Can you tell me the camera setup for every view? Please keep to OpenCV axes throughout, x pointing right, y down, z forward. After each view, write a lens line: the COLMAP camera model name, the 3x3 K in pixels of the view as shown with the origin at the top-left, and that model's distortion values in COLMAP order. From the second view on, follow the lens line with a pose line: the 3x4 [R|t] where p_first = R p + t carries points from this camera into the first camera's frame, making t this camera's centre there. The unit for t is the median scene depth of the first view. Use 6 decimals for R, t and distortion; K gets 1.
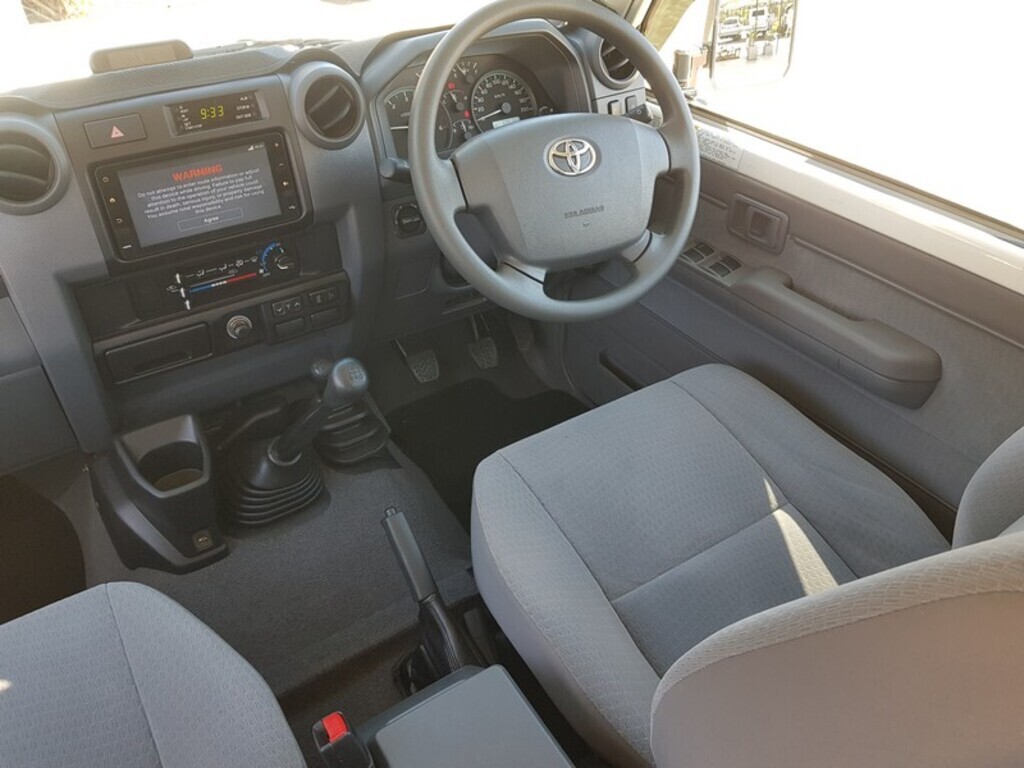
lens RADIAL K [[831.7, 0, 521.1], [0, 831.7, 391.6], [0, 0, 1]] dist [0.058326, -0.110879]
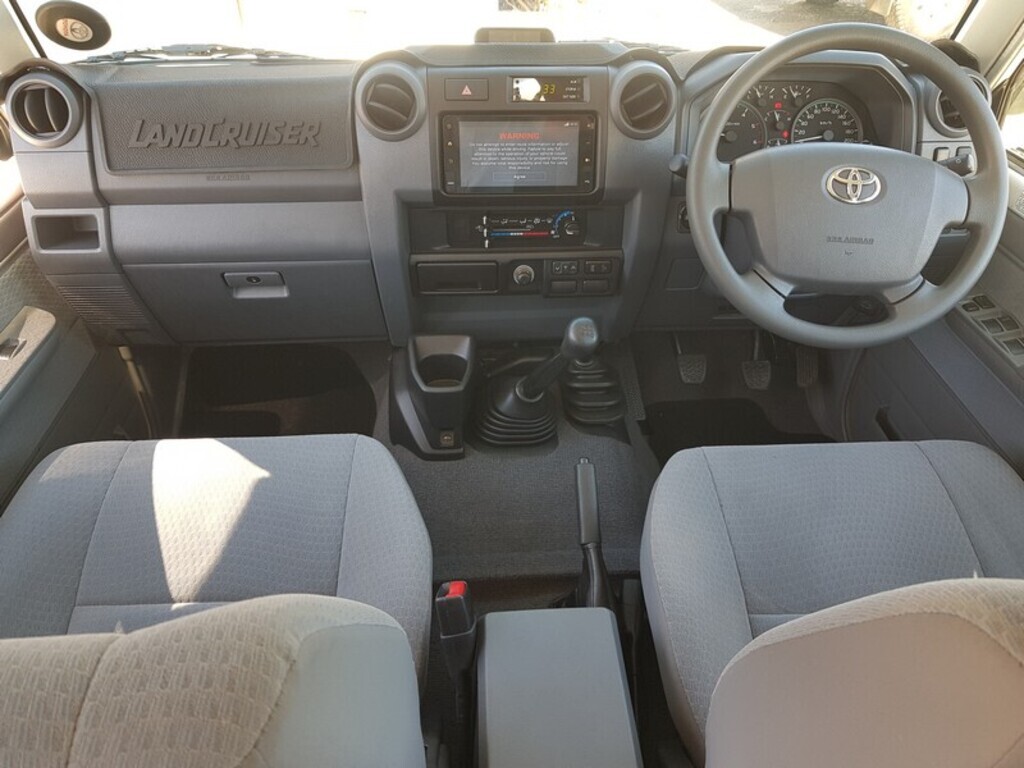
lens RADIAL K [[831.7, 0, 518.8], [0, 831.7, 404.5], [0, 0, 1]] dist [0.058326, -0.110879]
pose [[0.862849, 0.297530, -0.408617, 0.199378], [-0.306500, 0.950802, 0.045099, 0.048054], [0.401932, 0.086328, 0.911591, -0.061093]]
